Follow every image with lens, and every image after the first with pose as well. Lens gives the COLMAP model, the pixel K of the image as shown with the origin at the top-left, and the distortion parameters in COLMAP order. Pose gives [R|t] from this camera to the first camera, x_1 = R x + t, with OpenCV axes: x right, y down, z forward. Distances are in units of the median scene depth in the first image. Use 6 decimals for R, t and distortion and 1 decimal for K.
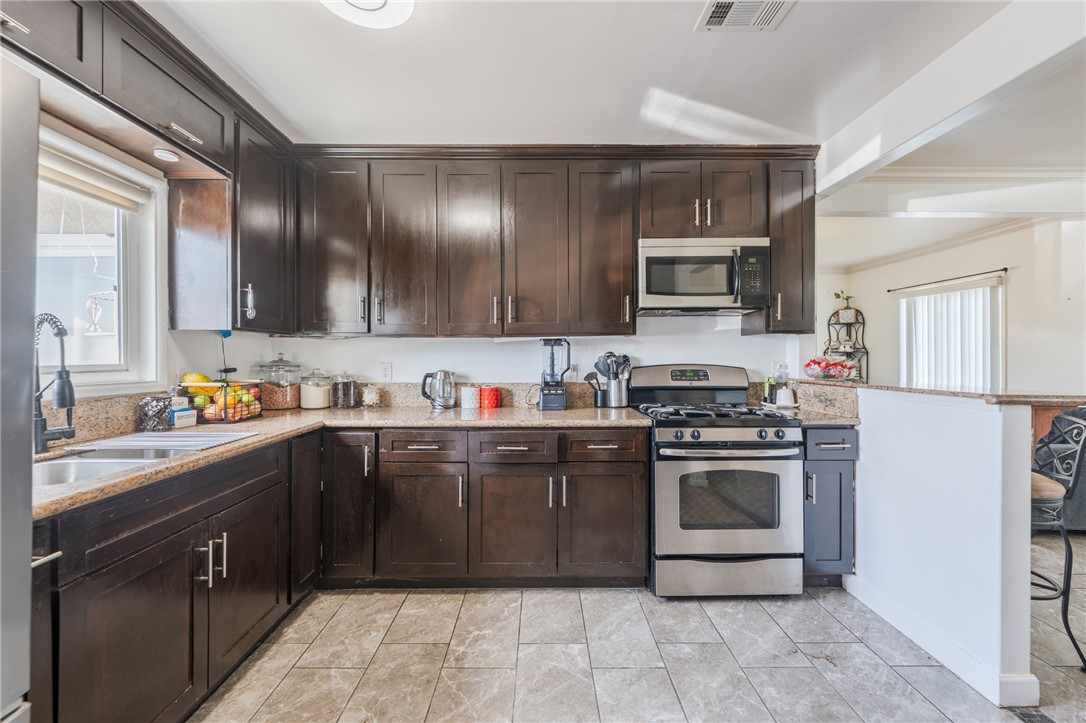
lens RADIAL K [[443.2, 0, 538.4], [0, 443.2, 356.2], [0, 0, 1]] dist [-0.002434, -0.000394]
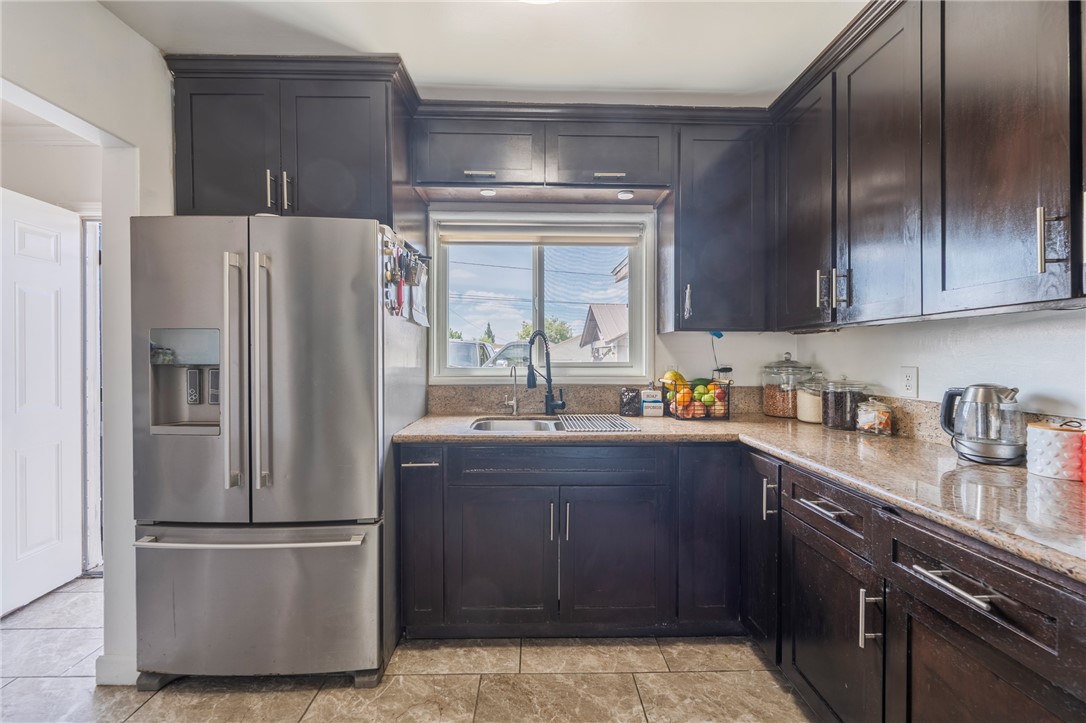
lens RADIAL K [[437.0, 0, 539.4], [0, 437.0, 357.3], [0, 0, 1]] dist [-0.002169, -0.000383]
pose [[0.021034, 0.002201, -0.999776, 0.289655], [0.001213, 0.999997, 0.002227, 0.000033], [0.999778, -0.001260, 0.021031, 0.548886]]
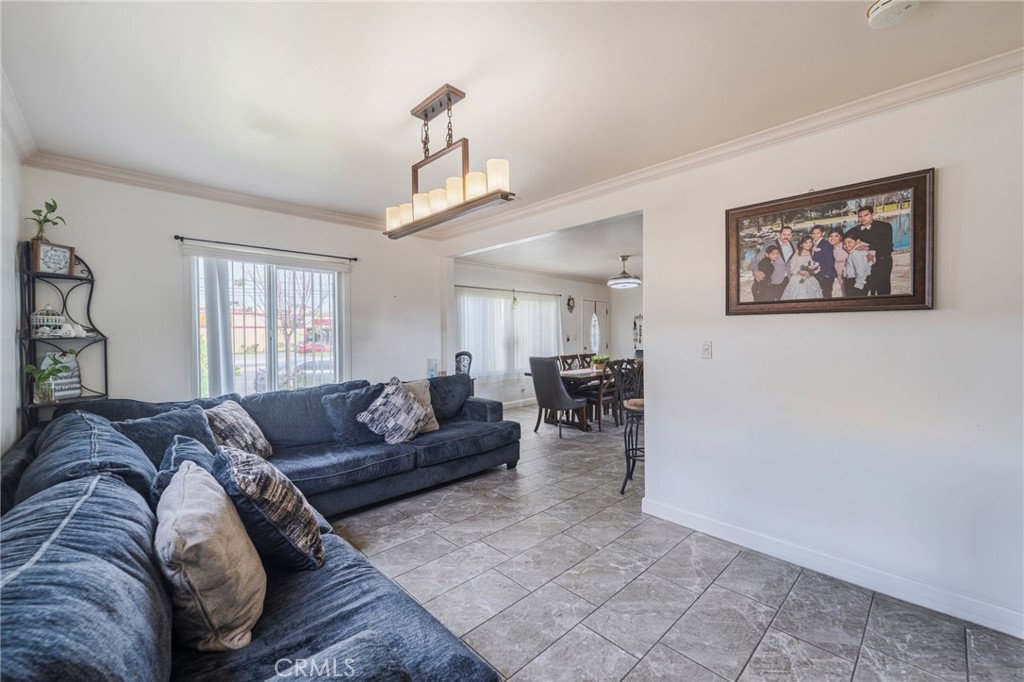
lens RADIAL K [[415.9, 0, 514.6], [0, 415.9, 331.9], [0, 0, 1]] dist [-0.000122, -0.000222]
pose [[-0.702666, 0.009361, 0.711458, 0.130335], [0.006806, 0.999956, -0.006435, -0.022766], [-0.711487, 0.000321, -0.702699, 2.317801]]
